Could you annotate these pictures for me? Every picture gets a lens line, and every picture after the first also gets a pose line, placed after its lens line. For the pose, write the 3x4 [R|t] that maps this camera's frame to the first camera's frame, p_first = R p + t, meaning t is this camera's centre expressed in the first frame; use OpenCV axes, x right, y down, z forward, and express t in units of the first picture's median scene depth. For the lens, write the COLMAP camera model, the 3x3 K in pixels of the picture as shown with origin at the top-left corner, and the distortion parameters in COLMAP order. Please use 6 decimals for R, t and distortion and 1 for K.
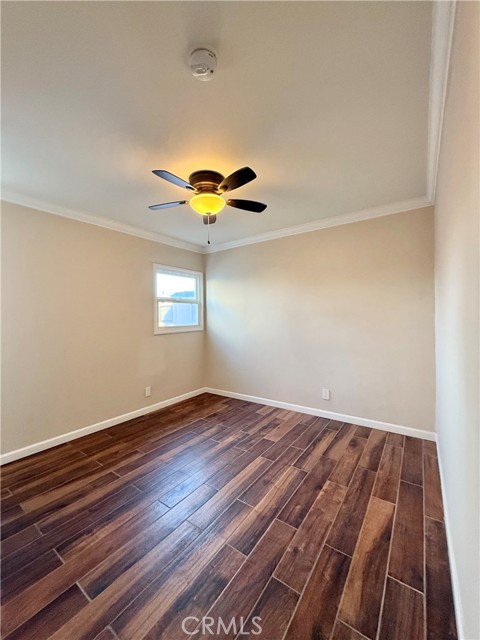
lens RADIAL K [[254.3, 0, 240.0], [0, 254.3, 320.0], [0, 0, 1]] dist [-0.002107, -0.000168]
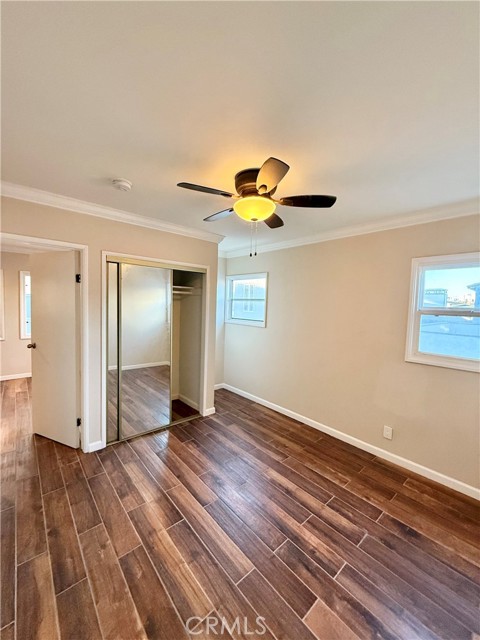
lens RADIAL K [[254.3, 0, 240.0], [0, 254.3, 320.0], [0, 0, 1]] dist [-0.002107, -0.000168]
pose [[-0.227041, 0.068338, -0.971485, 0.718713], [-0.041222, 0.995967, 0.079694, -0.150659], [0.973012, 0.058140, -0.223309, 1.146903]]
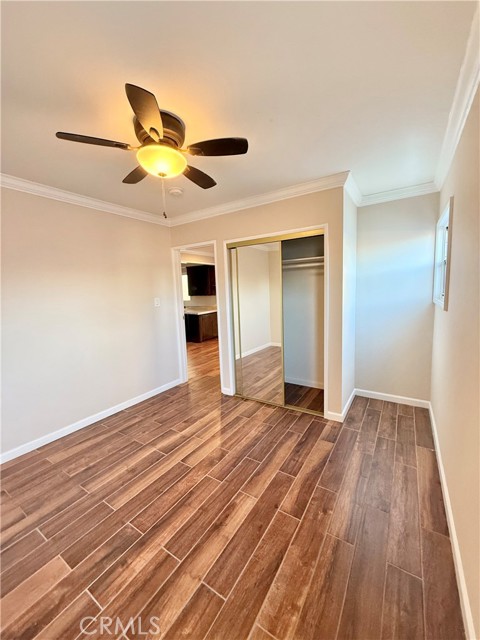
lens RADIAL K [[254.3, 0, 240.0], [0, 254.3, 320.0], [0, 0, 1]] dist [-0.002107, -0.000168]
pose [[-0.997837, 0.054702, -0.036455, -0.298560], [0.049617, 0.990509, 0.128180, -0.078860], [0.043121, 0.126093, -0.991081, 1.779453]]
